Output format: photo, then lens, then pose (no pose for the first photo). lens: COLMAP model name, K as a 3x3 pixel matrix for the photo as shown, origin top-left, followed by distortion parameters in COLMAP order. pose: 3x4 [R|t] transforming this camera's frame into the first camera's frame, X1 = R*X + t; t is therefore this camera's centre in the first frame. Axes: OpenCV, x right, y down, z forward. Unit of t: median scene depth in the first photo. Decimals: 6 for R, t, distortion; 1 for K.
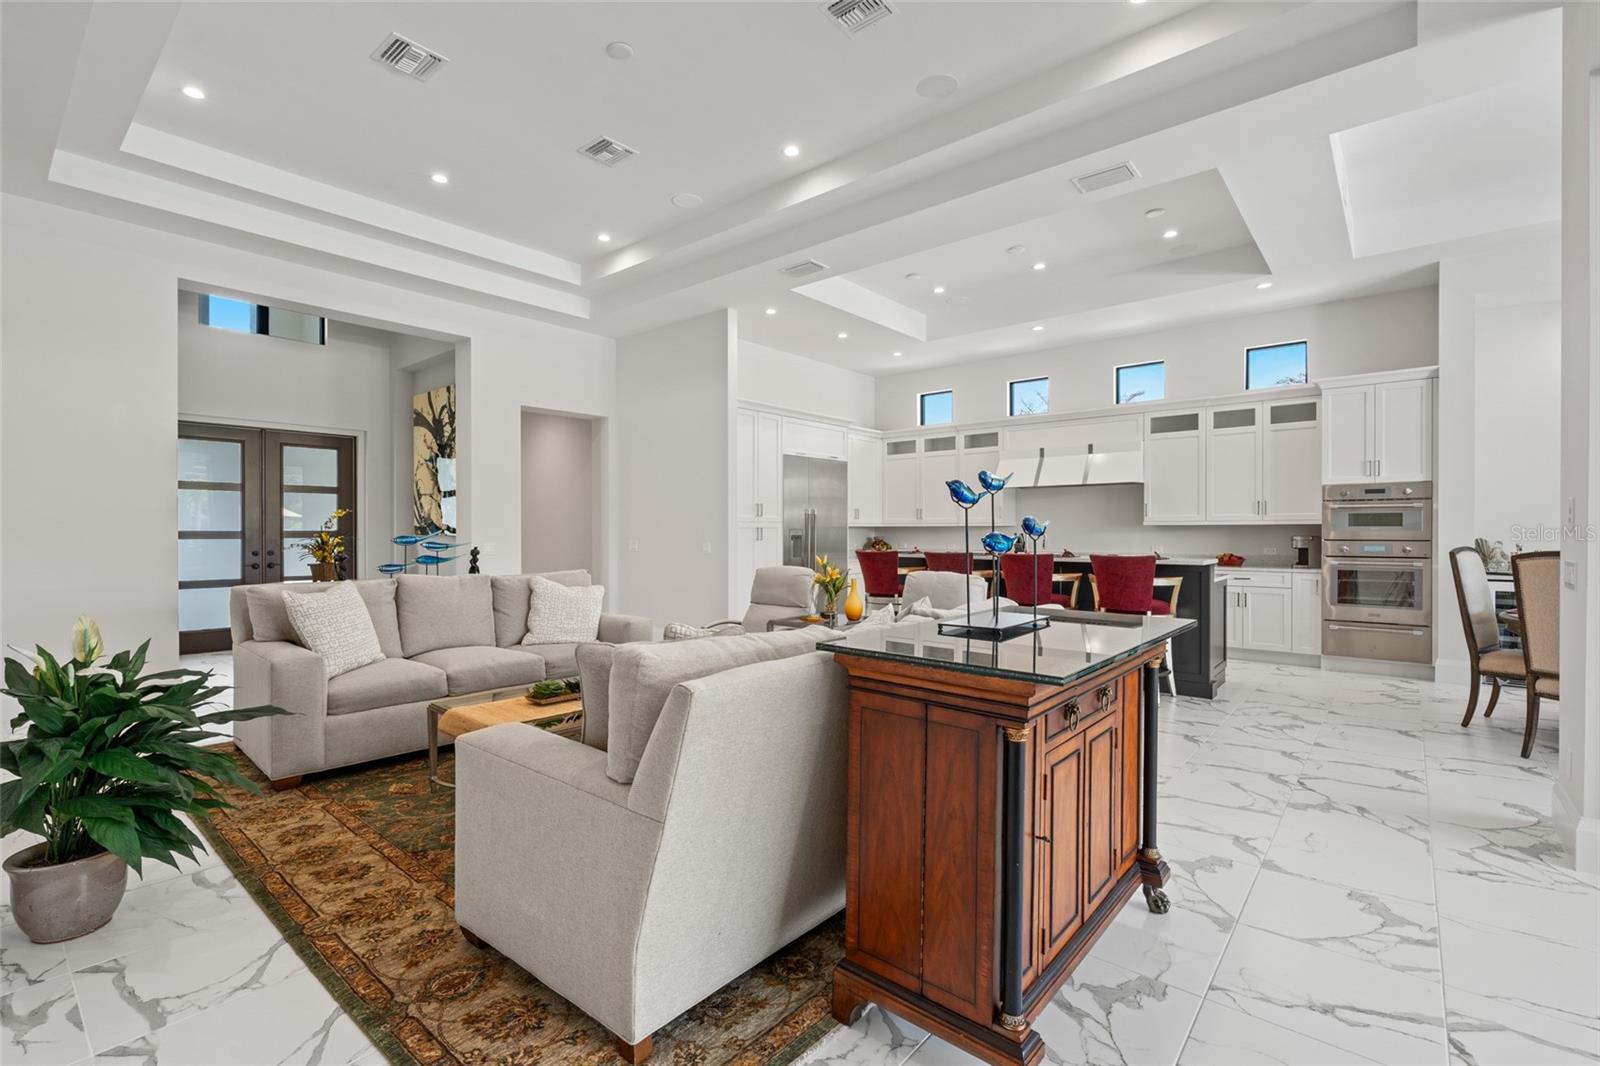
lens RADIAL K [[727.8, 0, 800.0], [0, 727.8, 533.0], [0, 0, 1]] dist [-0.003146, -0.000436]
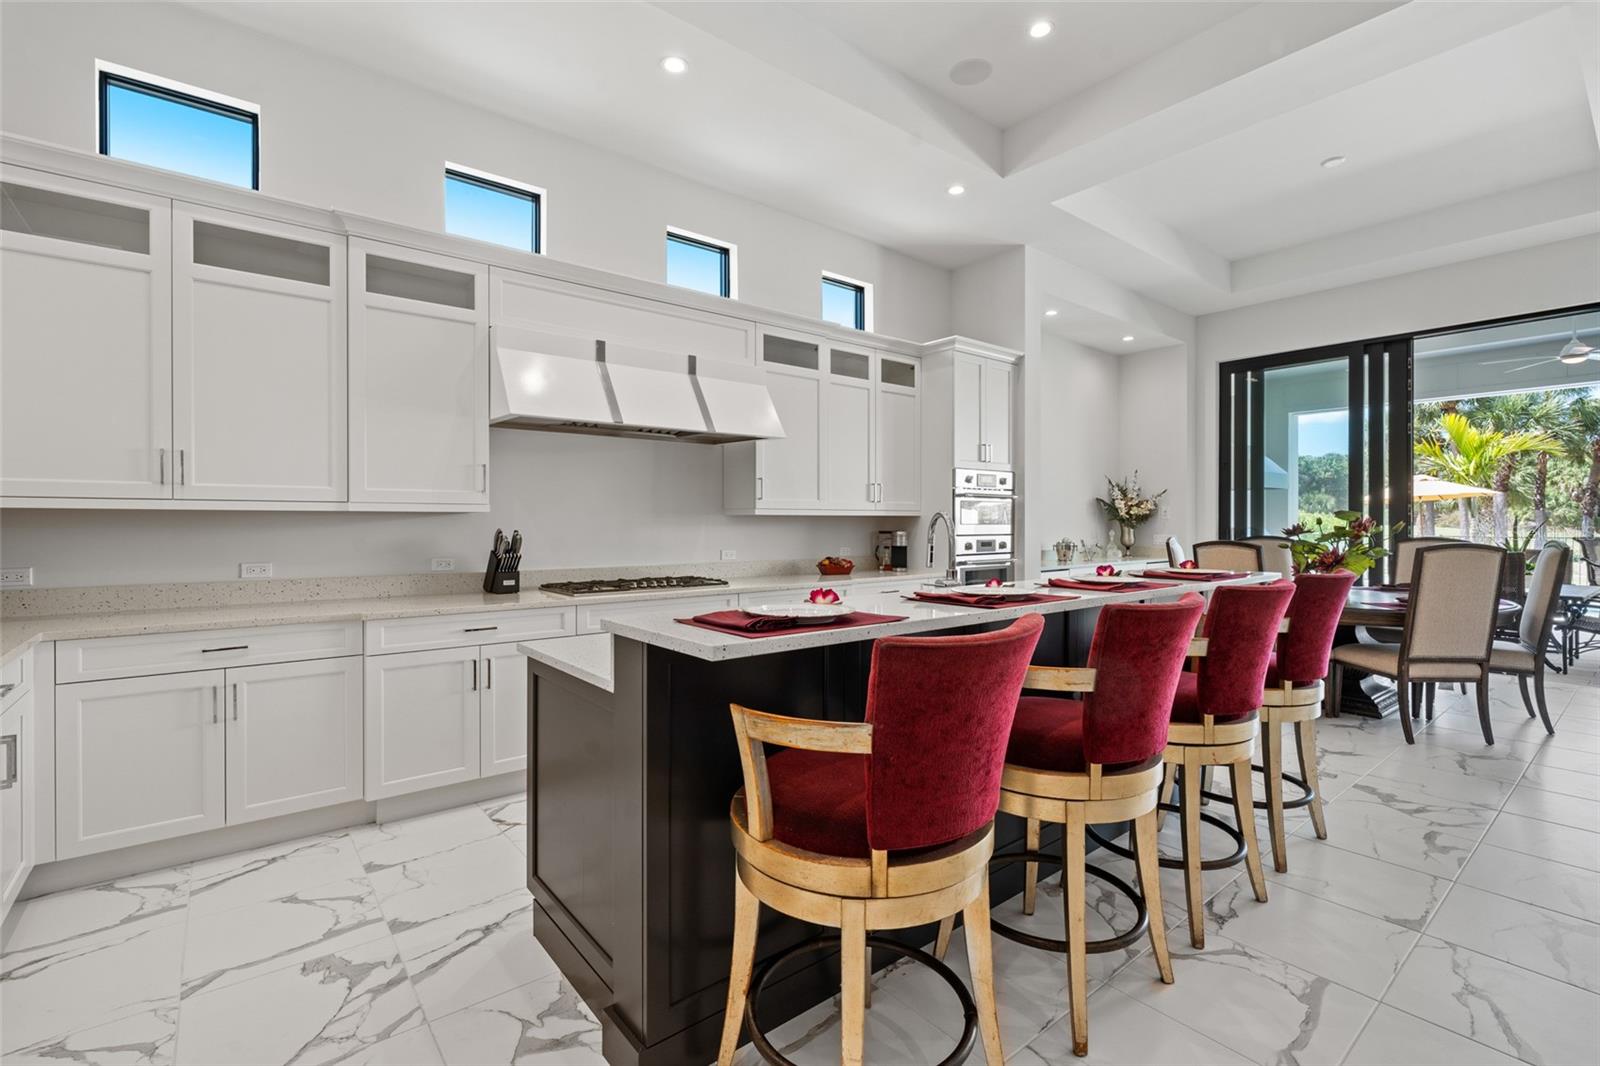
lens RADIAL K [[717.4, 0, 799.9], [0, 717.4, 519.9], [0, 0, 1]] dist [-0.002304, -0.000025]
pose [[0.181433, 0.004902, 0.983391, -0.102230], [0.003475, 0.999978, -0.005625, -0.003666], [-0.983397, 0.004438, 0.181412, 1.024403]]
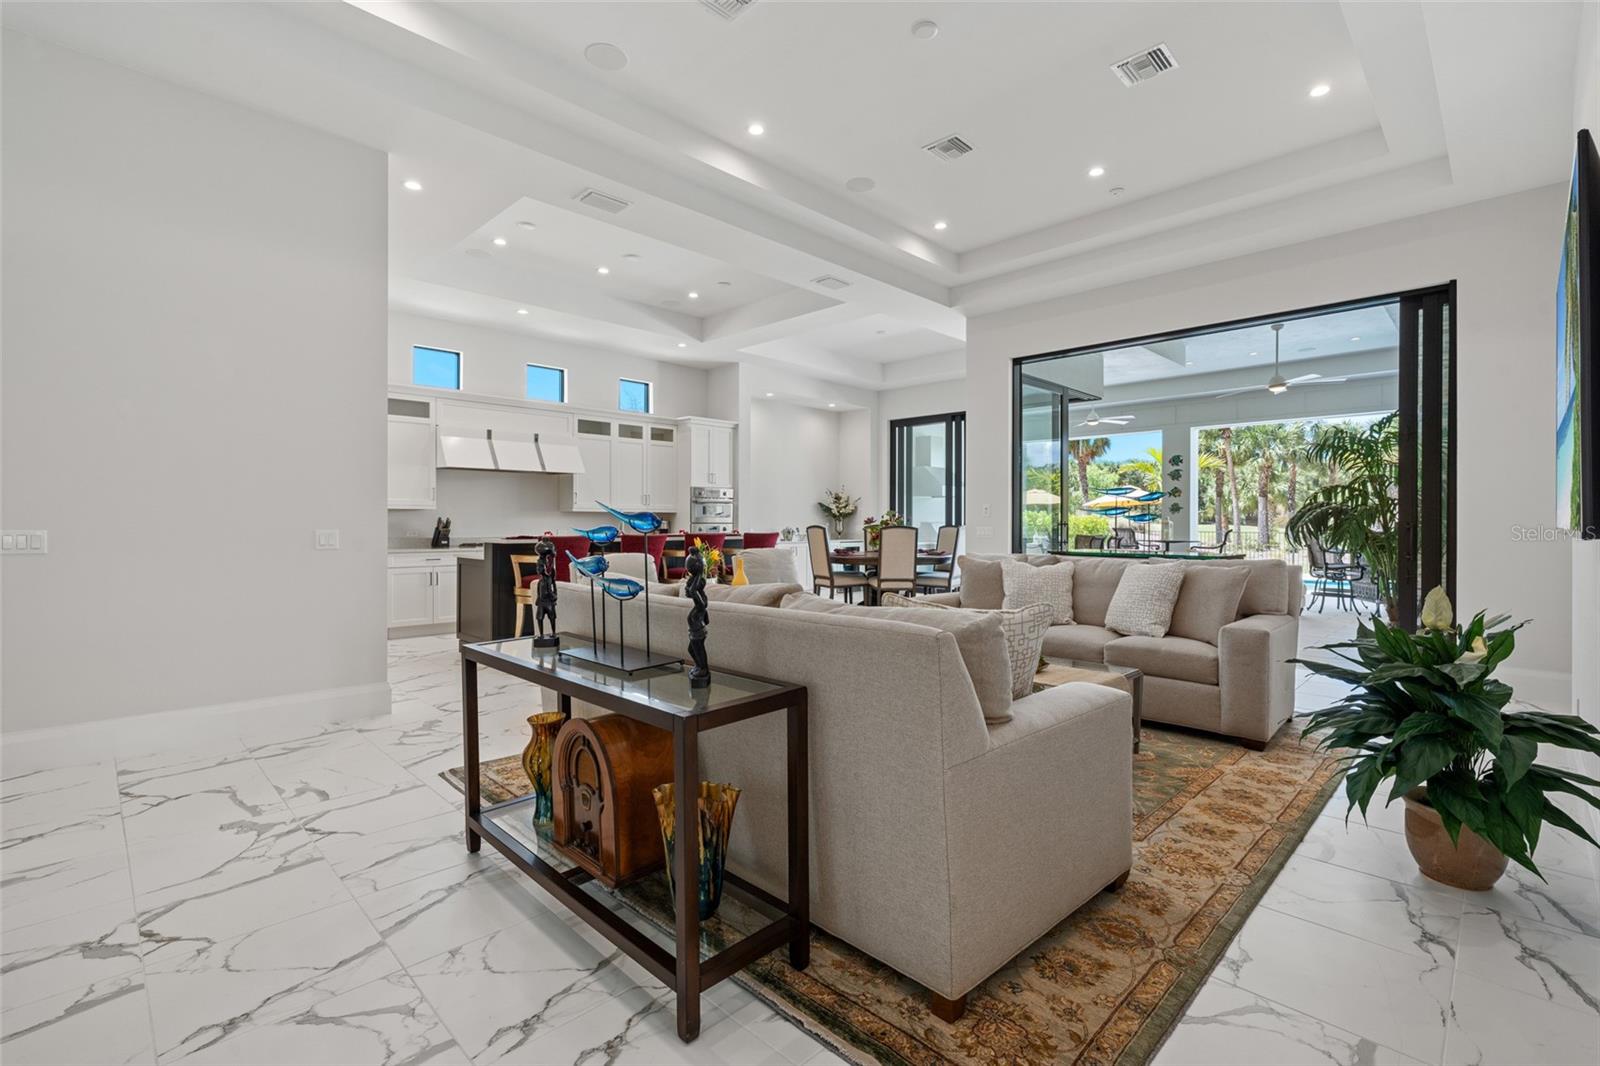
lens RADIAL K [[717.4, 0, 799.9], [0, 717.4, 519.9], [0, 0, 1]] dist [-0.002304, -0.000025]
pose [[0.073804, 0.003980, 0.997265, -0.750545], [0.000175, 0.999992, -0.004004, 0.008995], [-0.997273, 0.000470, 0.073803, 0.664530]]
